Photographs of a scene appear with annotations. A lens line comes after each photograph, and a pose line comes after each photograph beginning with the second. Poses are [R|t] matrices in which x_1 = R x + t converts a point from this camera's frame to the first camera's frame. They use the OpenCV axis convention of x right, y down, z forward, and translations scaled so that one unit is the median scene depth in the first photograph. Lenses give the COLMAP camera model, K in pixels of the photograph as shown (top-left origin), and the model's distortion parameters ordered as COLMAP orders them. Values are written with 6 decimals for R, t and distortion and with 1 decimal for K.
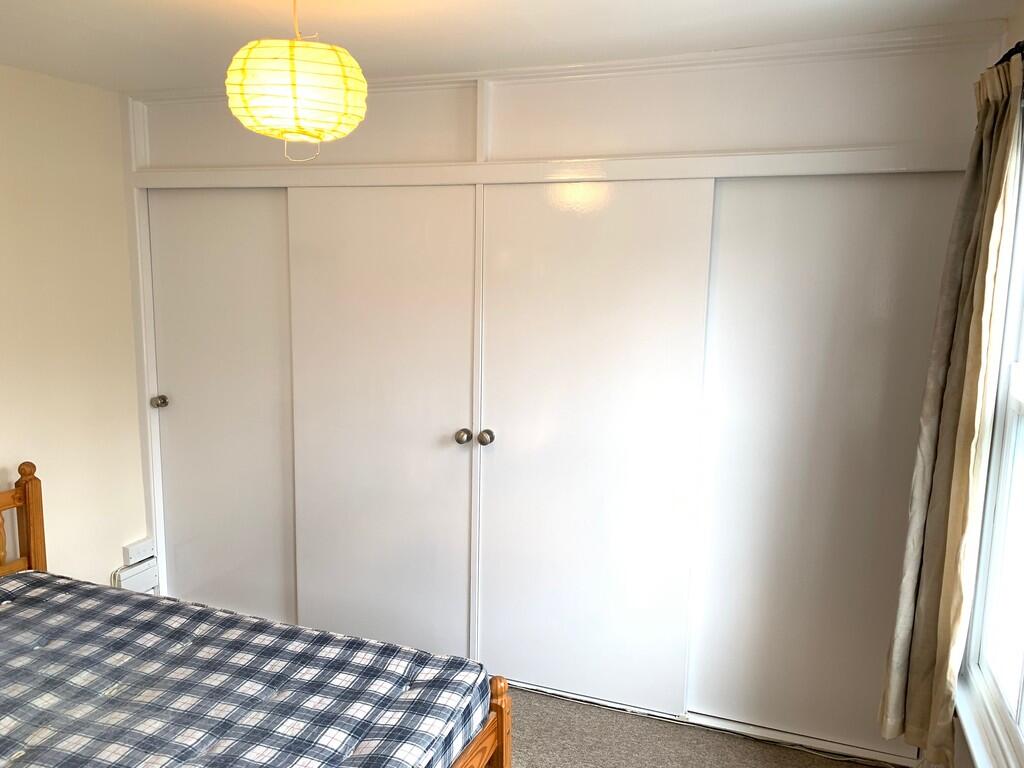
lens RADIAL K [[779.5, 0, 506.9], [0, 779.5, 375.4], [0, 0, 1]] dist [0.026392, -0.026232]
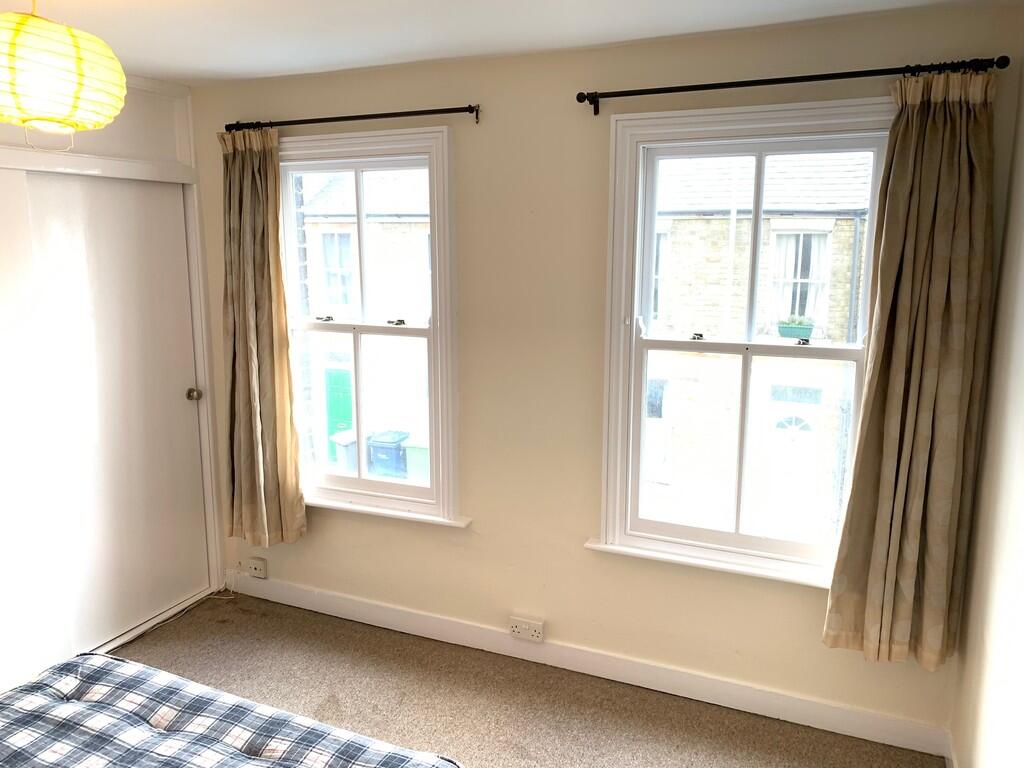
lens RADIAL K [[779.5, 0, 517.1], [0, 779.5, 392.6], [0, 0, 1]] dist [0.026392, -0.026232]
pose [[0.010134, -0.186135, 0.982472, -0.724242], [0.136238, 0.973618, 0.183052, -0.048296], [-0.990624, 0.131995, 0.035225, 0.280781]]
